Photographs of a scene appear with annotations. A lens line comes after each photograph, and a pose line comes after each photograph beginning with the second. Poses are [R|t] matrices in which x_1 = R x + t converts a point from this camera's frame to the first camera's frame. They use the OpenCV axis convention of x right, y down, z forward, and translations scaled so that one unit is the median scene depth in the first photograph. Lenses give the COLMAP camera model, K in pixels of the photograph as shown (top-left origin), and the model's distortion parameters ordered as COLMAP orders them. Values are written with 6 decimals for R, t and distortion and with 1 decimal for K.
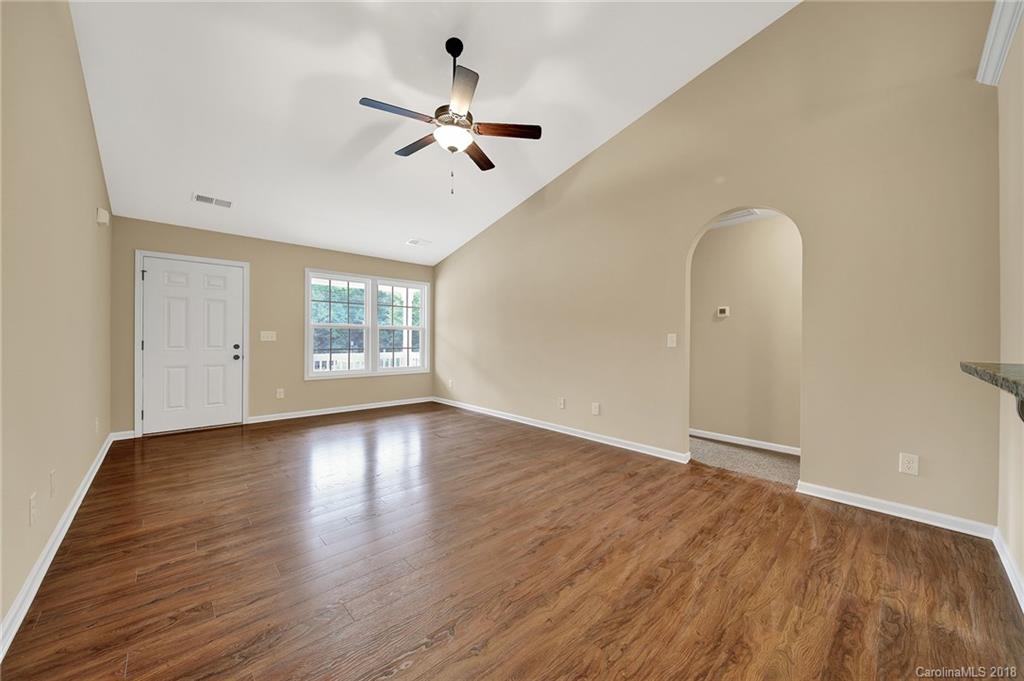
lens RADIAL K [[370.3, 0, 510.2], [0, 370.3, 342.3], [0, 0, 1]] dist [0.007730, -0.000015]
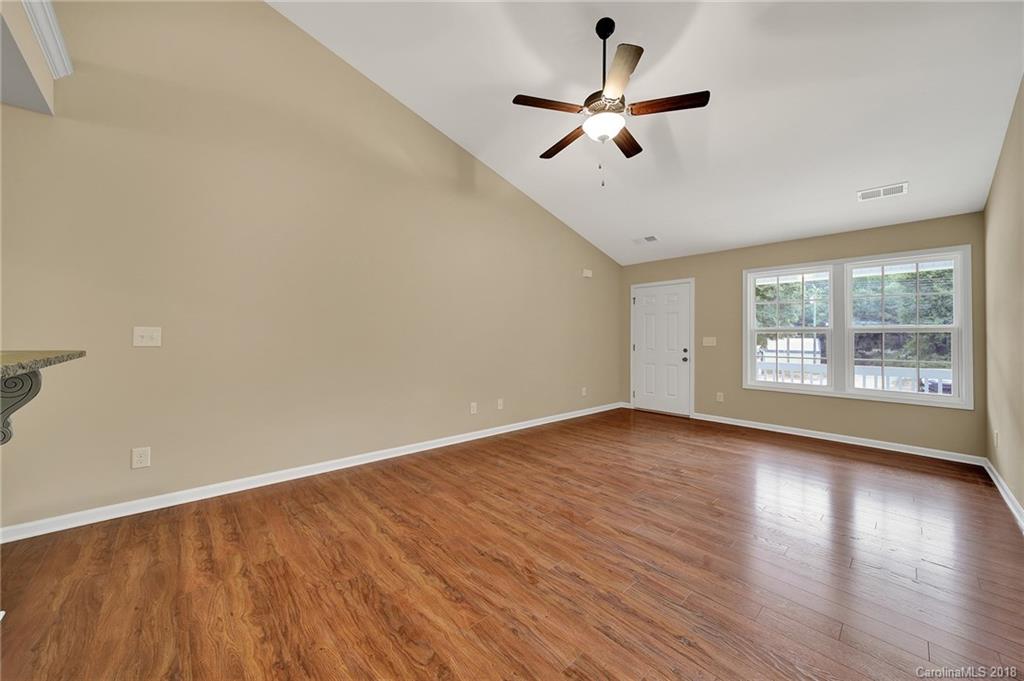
lens RADIAL K [[370.3, 0, 510.1], [0, 370.3, 337.4], [0, 0, 1]] dist [0.007730, -0.000015]
pose [[0.001349, -0.014564, -0.999893, 0.928266], [-0.022457, 0.999641, -0.014591, -0.000056], [0.999747, 0.022474, 0.001021, 0.928640]]
